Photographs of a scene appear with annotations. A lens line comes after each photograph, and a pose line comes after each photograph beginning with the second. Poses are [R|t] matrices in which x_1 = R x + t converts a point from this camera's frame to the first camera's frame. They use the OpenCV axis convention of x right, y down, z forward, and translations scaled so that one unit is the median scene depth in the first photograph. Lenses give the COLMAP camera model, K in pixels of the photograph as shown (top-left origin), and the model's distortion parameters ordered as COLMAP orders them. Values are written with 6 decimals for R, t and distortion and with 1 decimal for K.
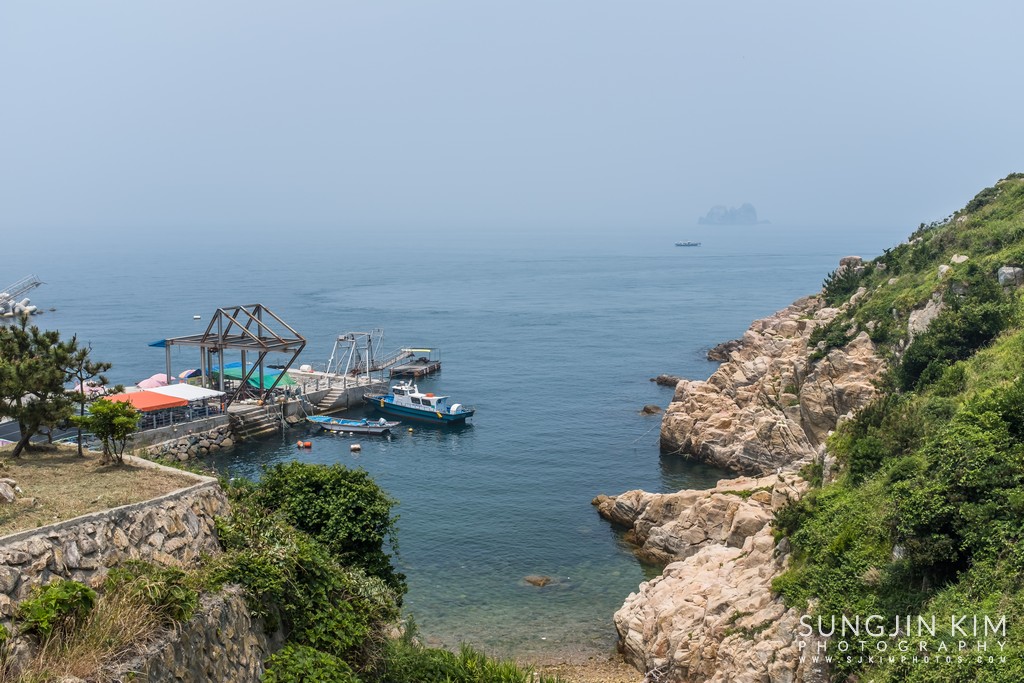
lens RADIAL K [[1019.6, 0, 512.5], [0, 1019.6, 355.7], [0, 0, 1]] dist [-0.002597, -0.001185]
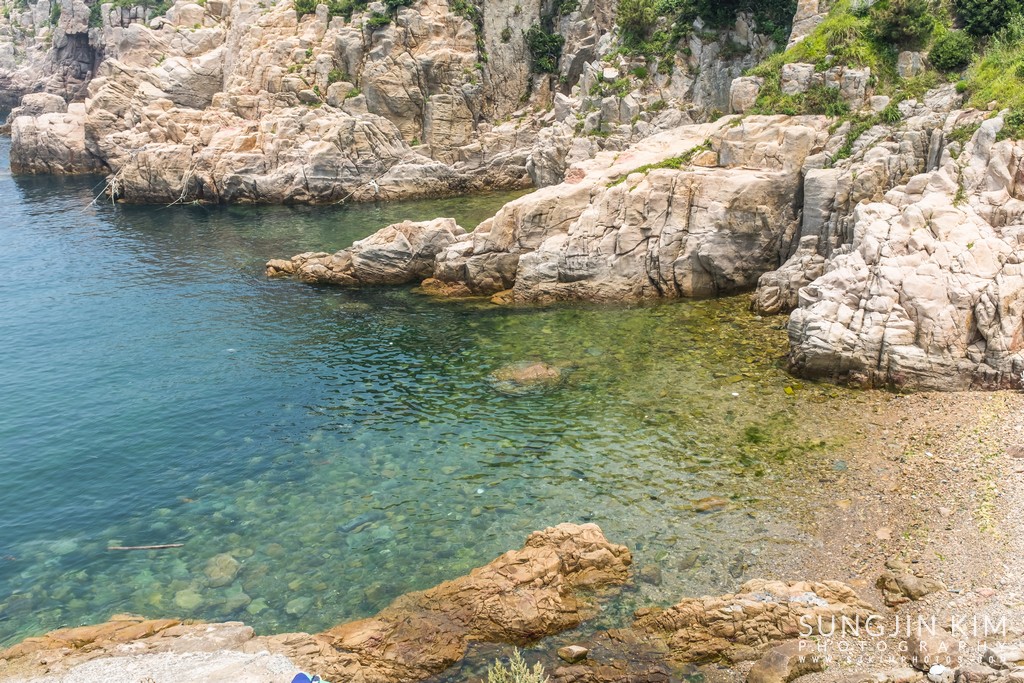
lens RADIAL K [[1019.6, 0, 512.5], [0, 1019.6, 355.7], [0, 0, 1]] dist [-0.002597, -0.001185]
pose [[0.516869, -0.308279, 0.798631, -0.347696], [0.128384, 0.950273, 0.283724, 0.035859], [-0.846383, -0.044117, 0.530744, 0.552997]]
